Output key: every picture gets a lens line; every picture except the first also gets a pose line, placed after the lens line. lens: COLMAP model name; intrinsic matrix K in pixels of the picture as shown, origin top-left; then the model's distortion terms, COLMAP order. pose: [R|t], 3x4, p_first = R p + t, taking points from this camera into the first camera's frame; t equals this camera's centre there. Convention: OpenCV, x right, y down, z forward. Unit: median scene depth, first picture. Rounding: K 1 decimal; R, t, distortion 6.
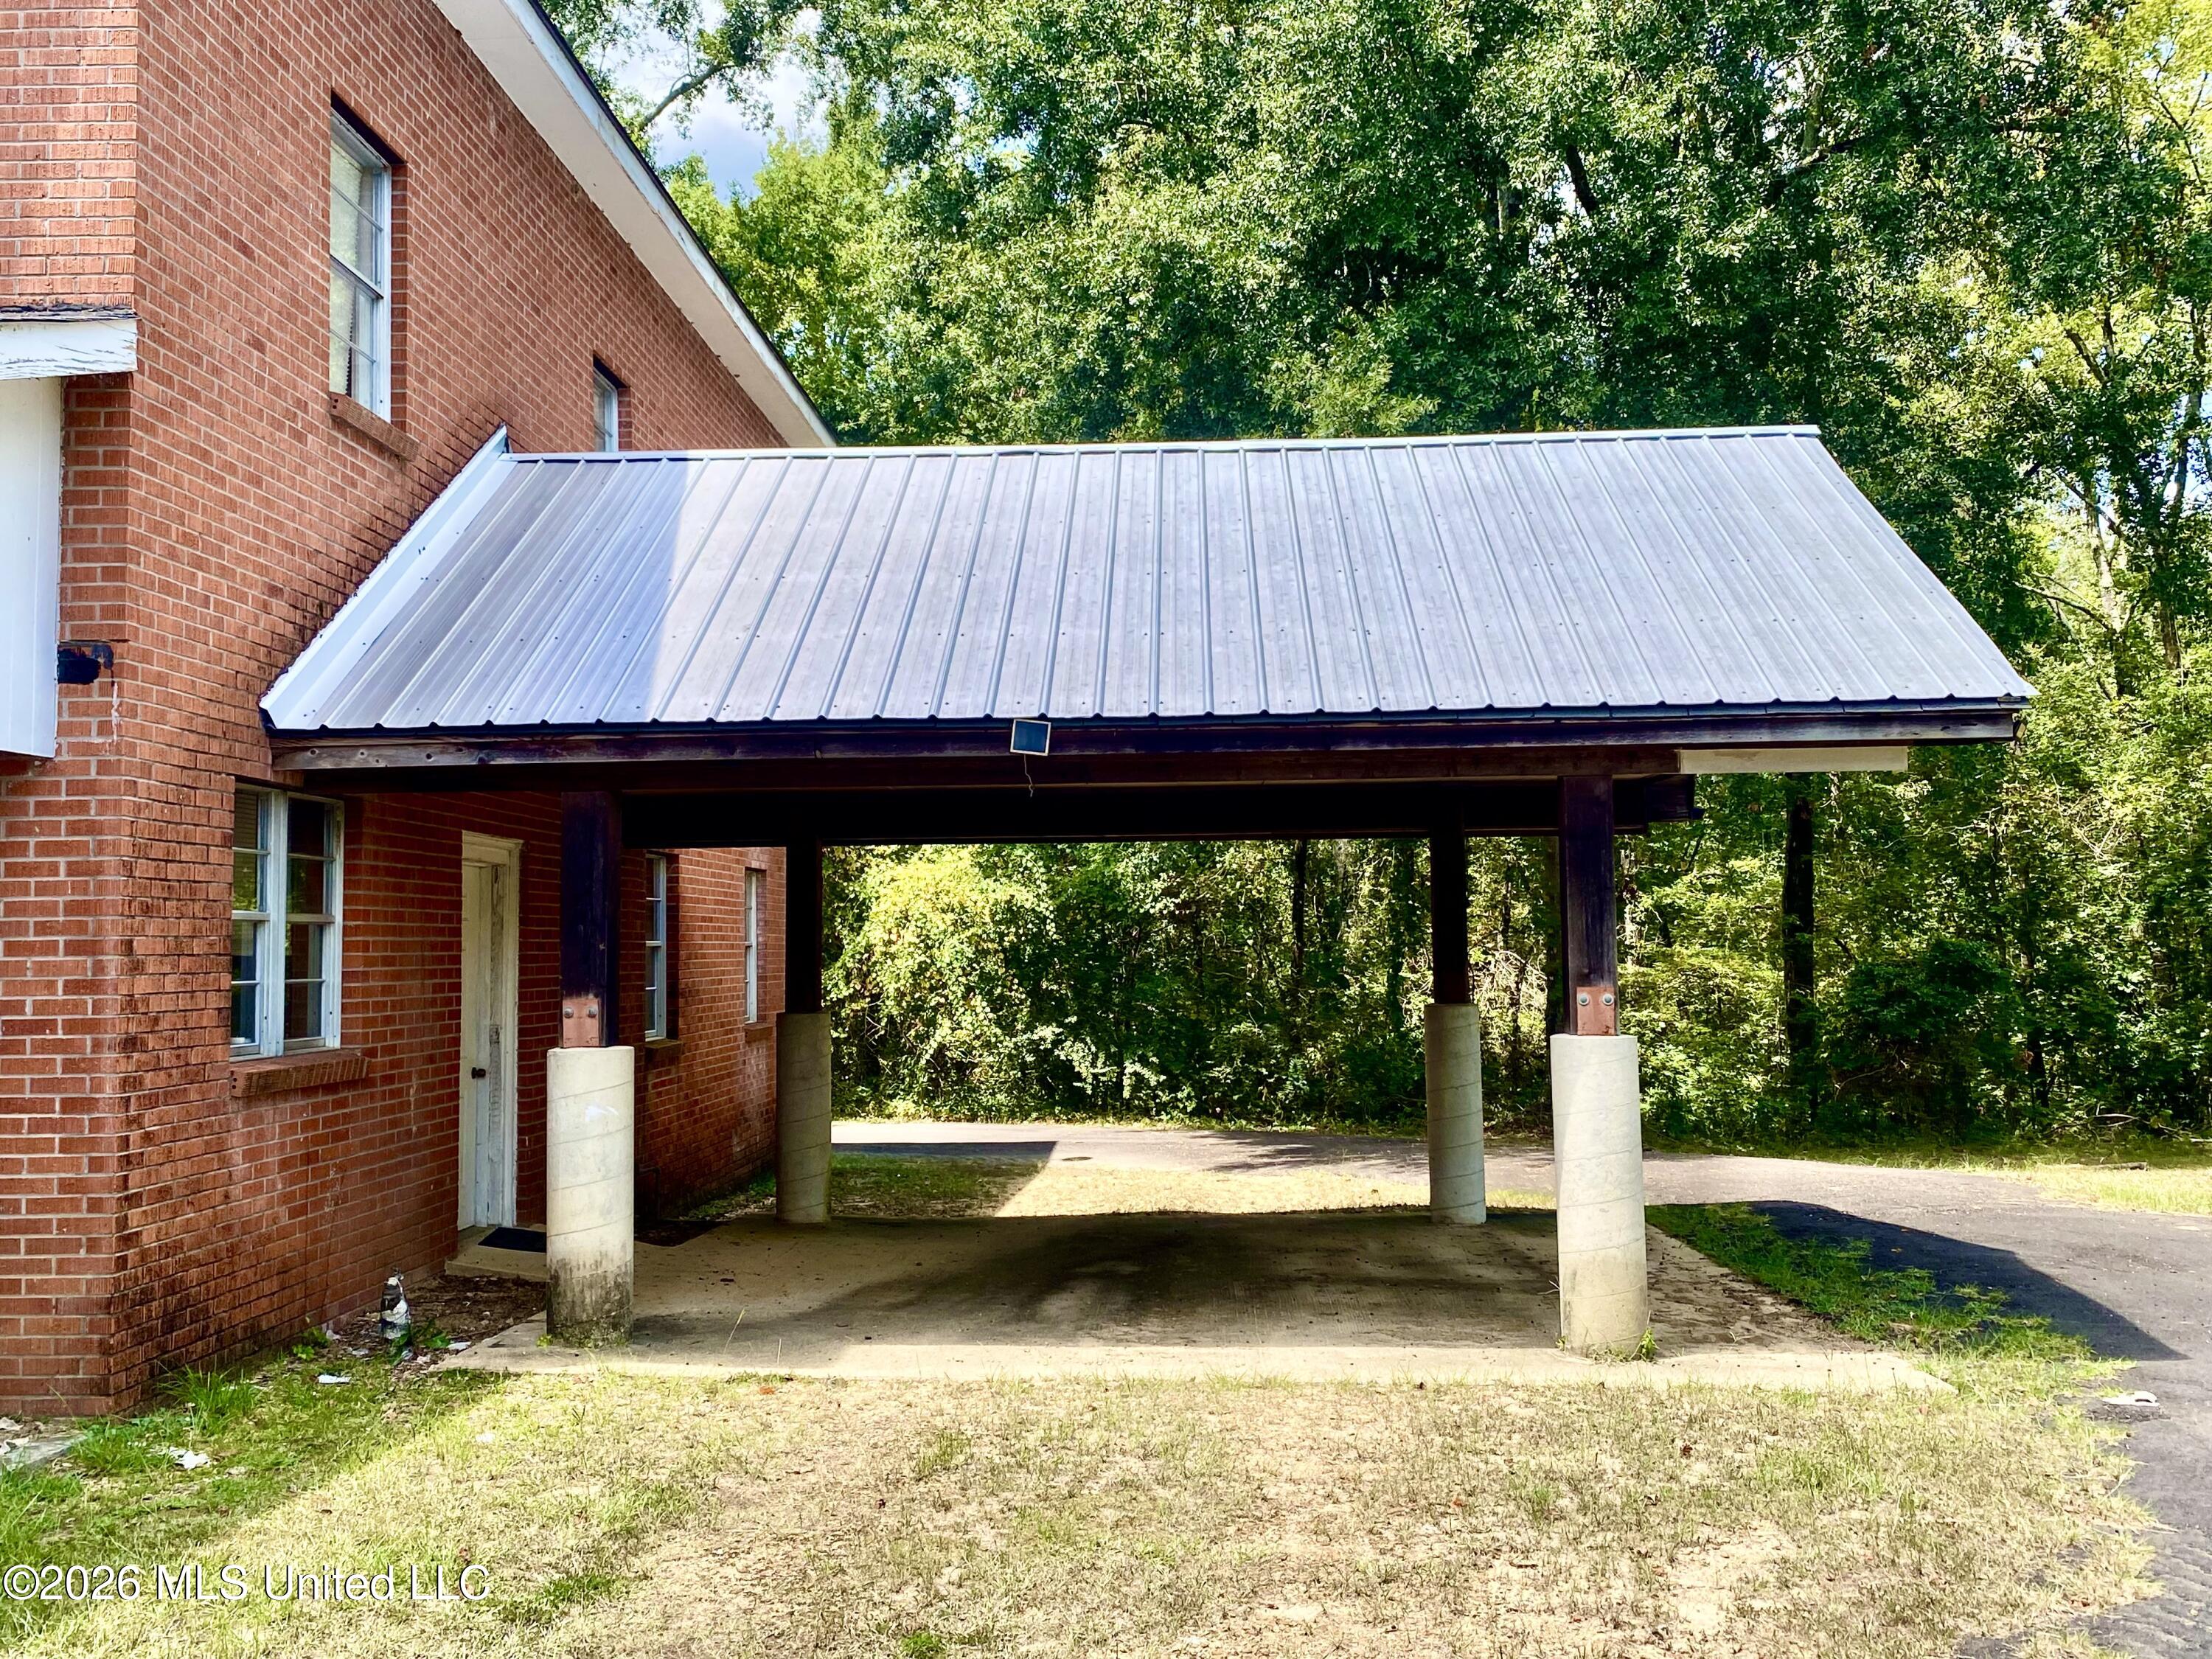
lens RADIAL K [[2035.3, 0, 1106.0], [0, 2035.3, 829.5], [0, 0, 1]] dist [0.107202, -0.420225]
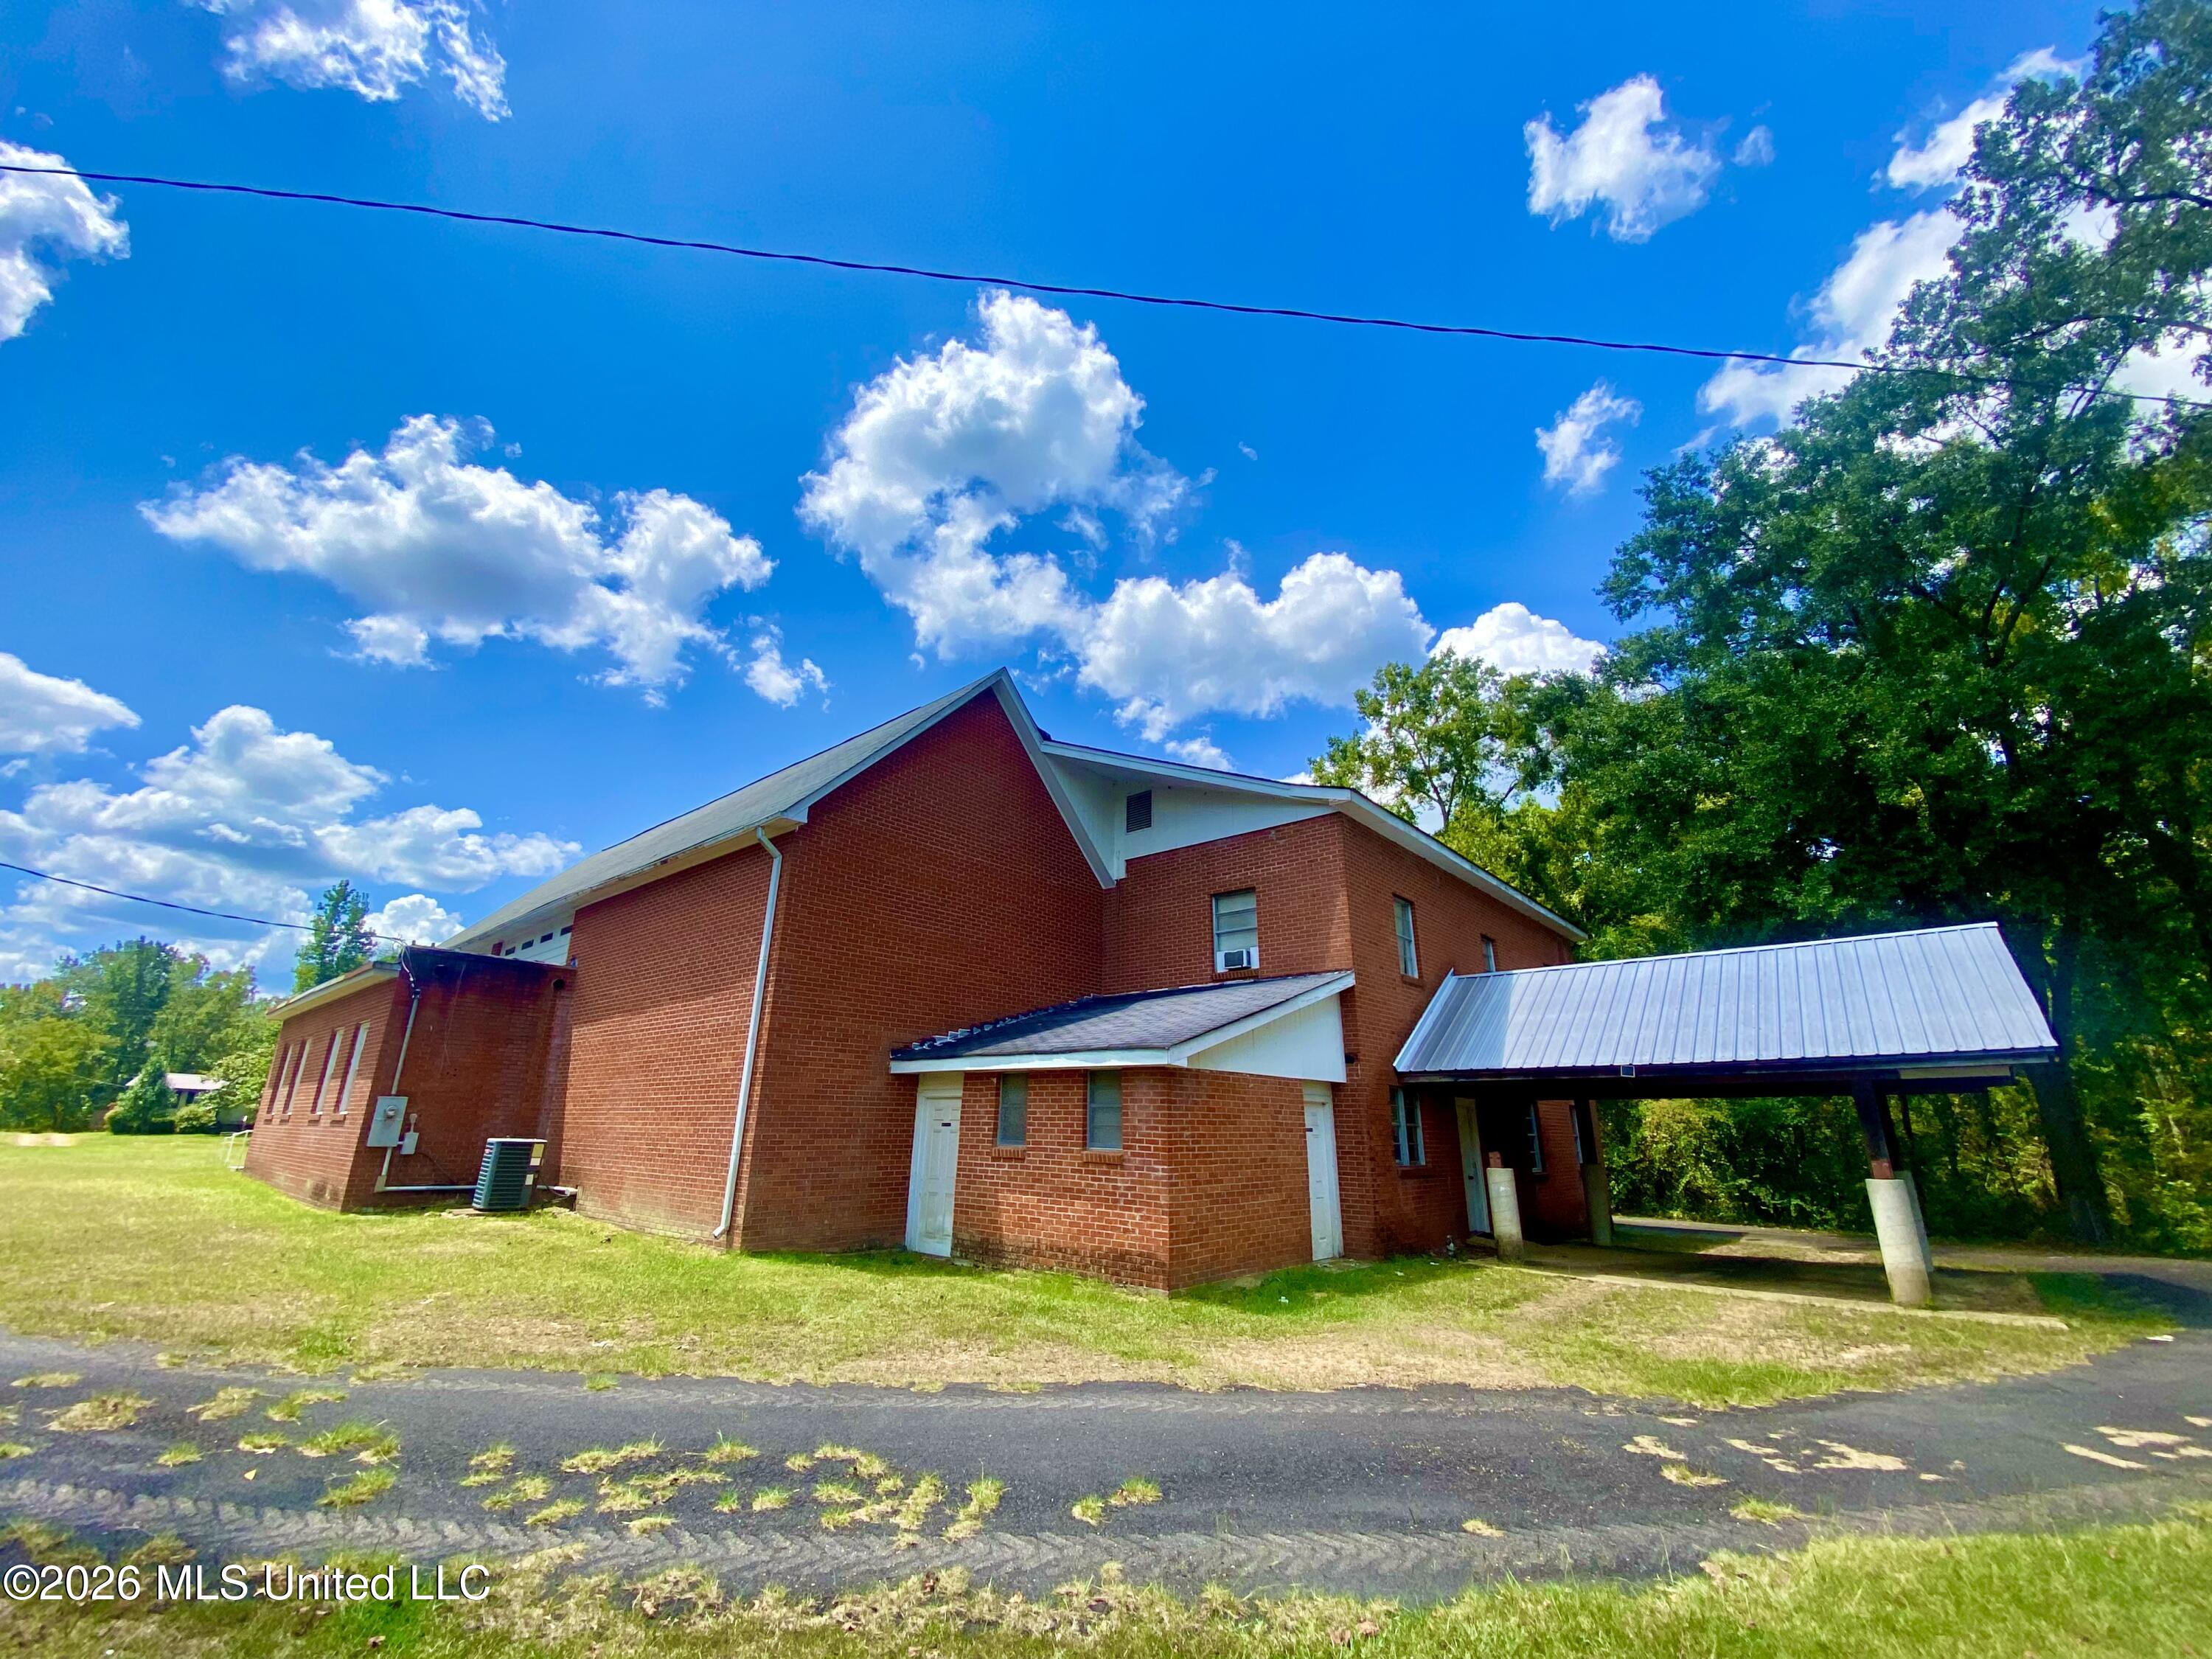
lens RADIAL K [[926.2, 0, 1090.4], [0, 926.2, 820.8], [0, 0, 1]] dist [0.021869, -0.020497]
pose [[0.778383, -0.179549, -0.601566, 0.183222], [0.015974, 0.963583, -0.266931, -0.033817], [0.627586, 0.198165, 0.752905, -0.507538]]
